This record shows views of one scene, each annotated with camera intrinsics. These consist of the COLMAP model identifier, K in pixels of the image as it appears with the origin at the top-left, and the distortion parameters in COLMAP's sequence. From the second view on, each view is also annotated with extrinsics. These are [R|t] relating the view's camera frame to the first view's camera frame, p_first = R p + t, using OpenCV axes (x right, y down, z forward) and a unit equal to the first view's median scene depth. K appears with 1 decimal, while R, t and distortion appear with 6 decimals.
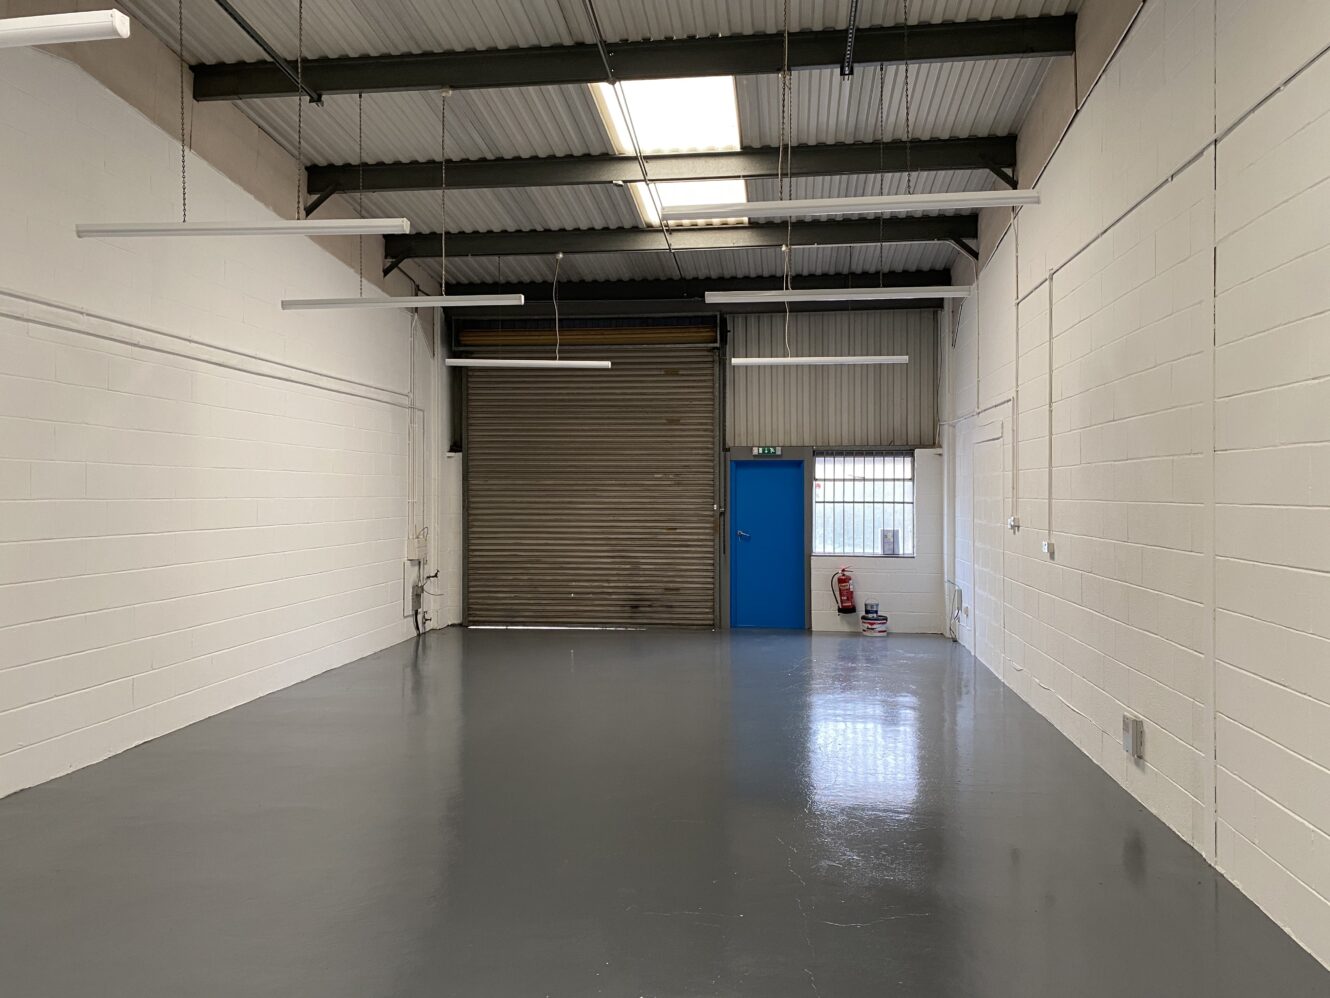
lens RADIAL K [[997.5, 0, 671.4], [0, 997.5, 499.3], [0, 0, 1]] dist [0.012910, -0.008696]
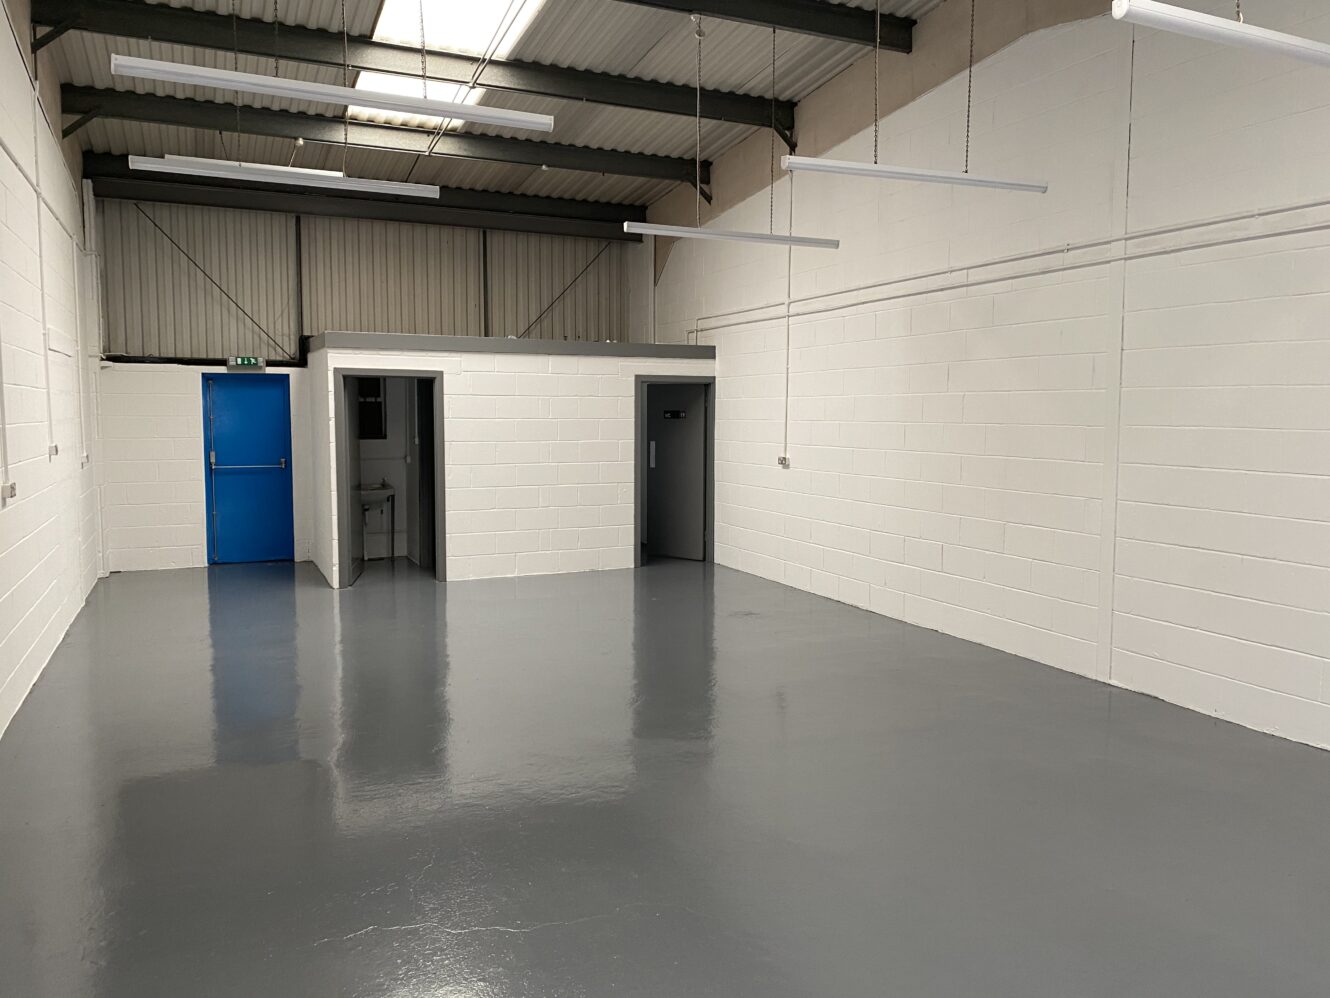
lens RADIAL K [[997.5, 0, 675.7], [0, 997.5, 503.7], [0, 0, 1]] dist [0.012910, -0.008696]
pose [[0.851504, -0.042256, 0.522642, -0.319898], [-0.004085, 0.996183, 0.087198, -0.004637], [-0.524332, -0.076385, 0.848081, 0.053530]]
